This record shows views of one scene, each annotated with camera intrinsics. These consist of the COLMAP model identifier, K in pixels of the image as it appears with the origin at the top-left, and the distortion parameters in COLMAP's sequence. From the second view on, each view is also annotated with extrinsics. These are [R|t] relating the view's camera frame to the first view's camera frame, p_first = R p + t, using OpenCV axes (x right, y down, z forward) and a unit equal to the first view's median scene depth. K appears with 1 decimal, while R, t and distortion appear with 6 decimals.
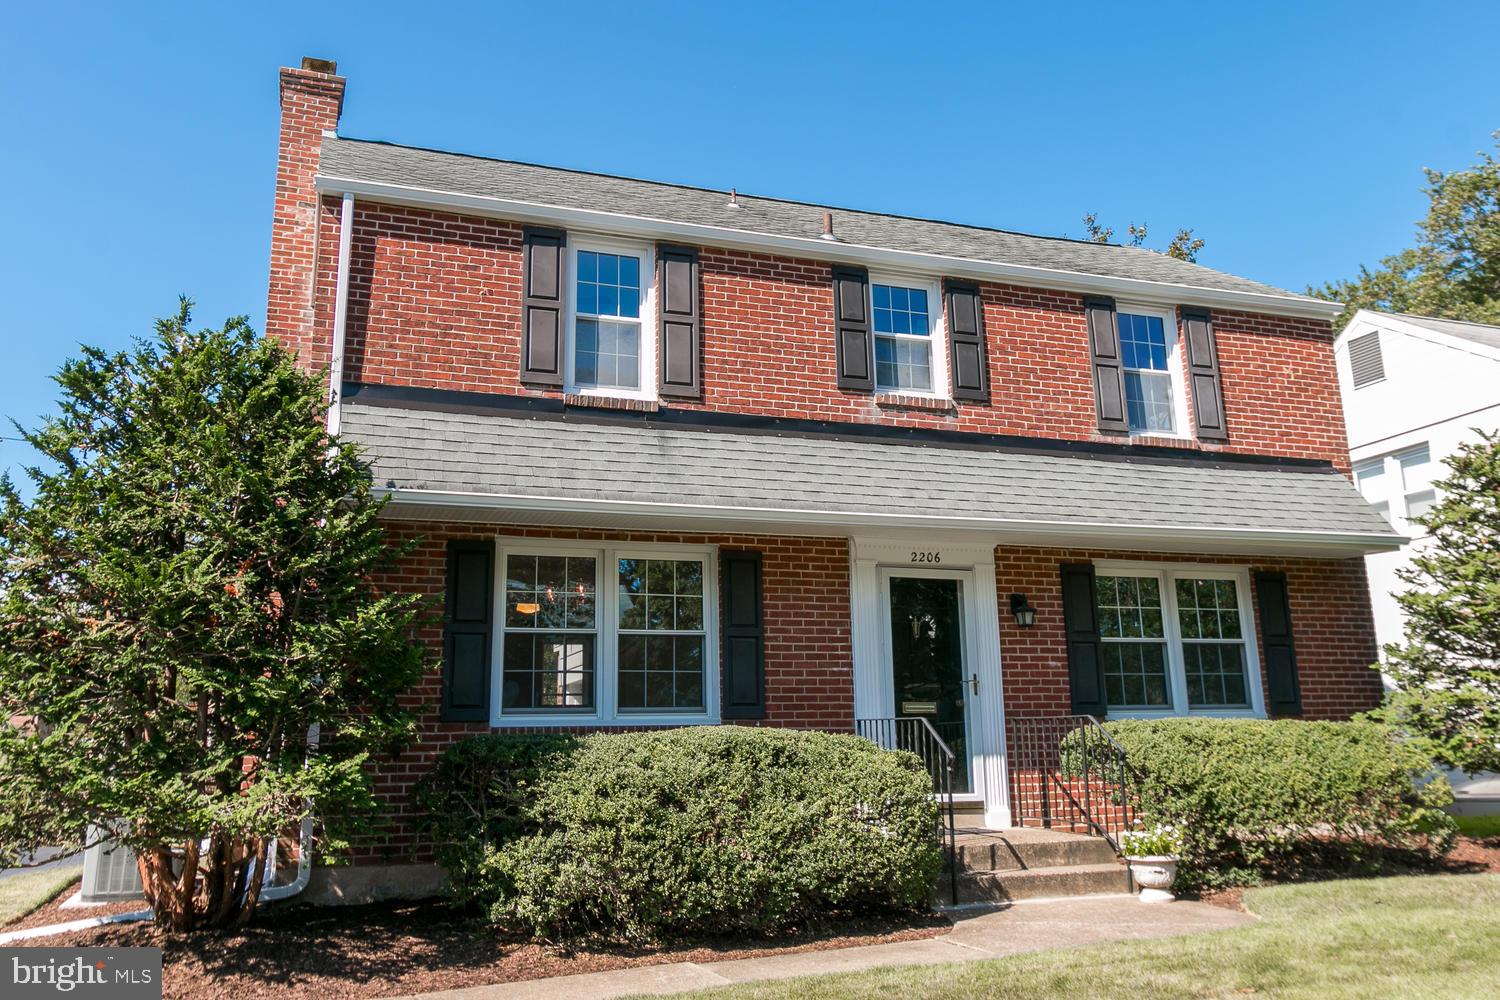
lens RADIAL K [[1120.2, 0, 754.2], [0, 1120.2, 465.6], [0, 0, 1]] dist [-0.002110, 0.002611]
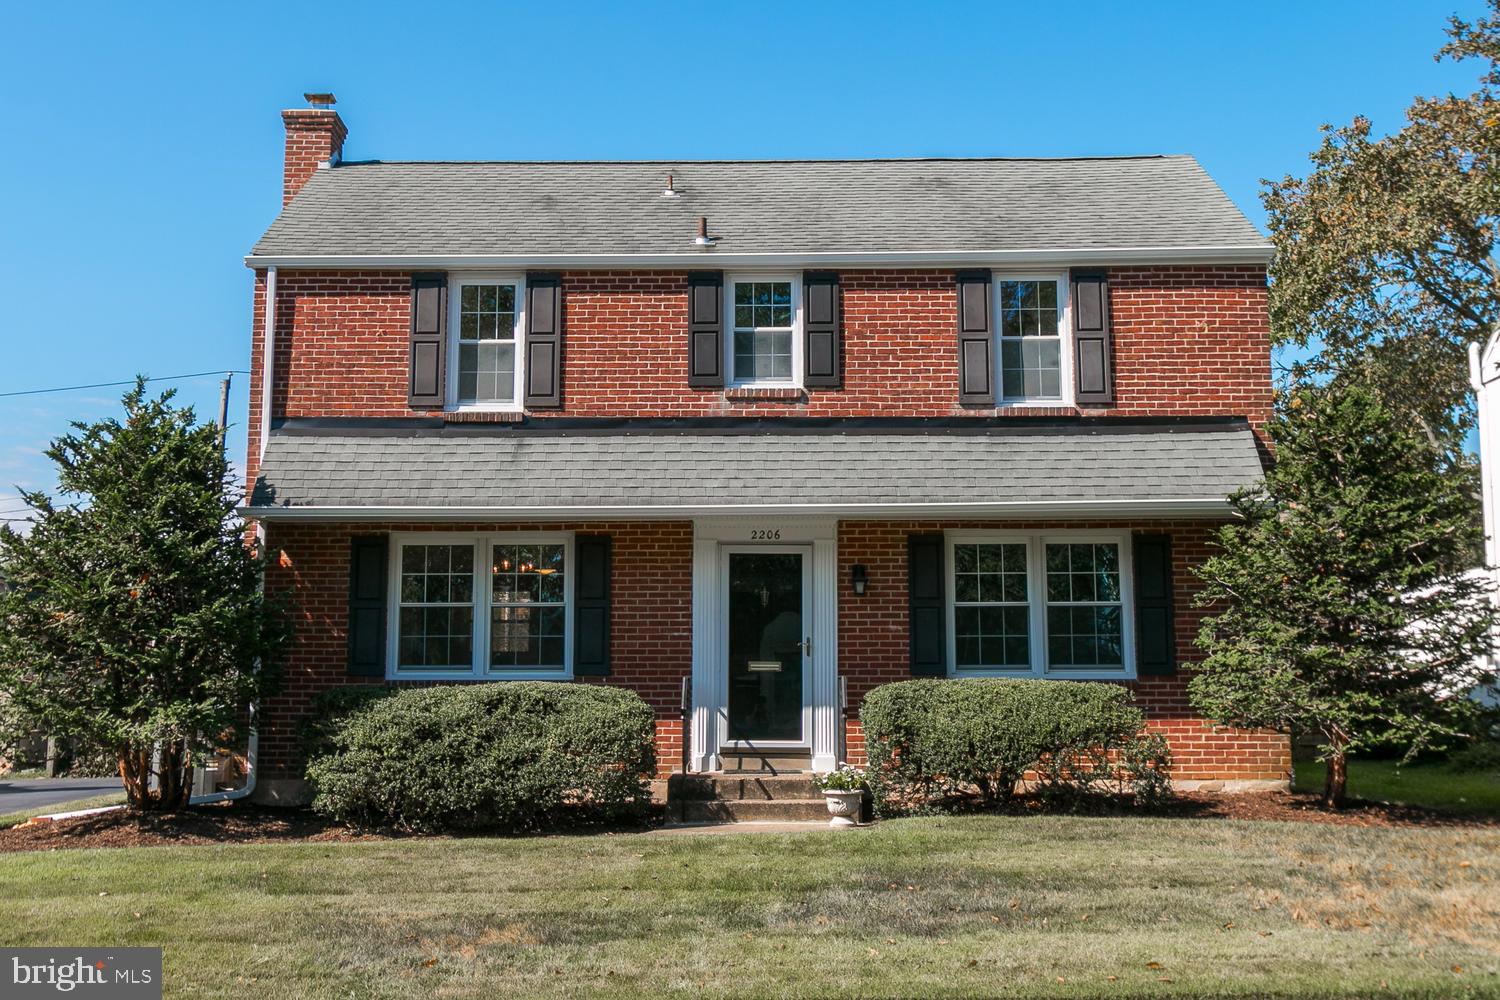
lens RADIAL K [[1503.3, 0, 750.3], [0, 1503.3, 449.2], [0, 0, 1]] dist [-0.002064, 0.012030]
pose [[0.952409, -0.034854, -0.302824, 0.601357], [0.059917, 0.995466, 0.073870, -0.116620], [0.298876, -0.088499, 0.950179, -0.433645]]
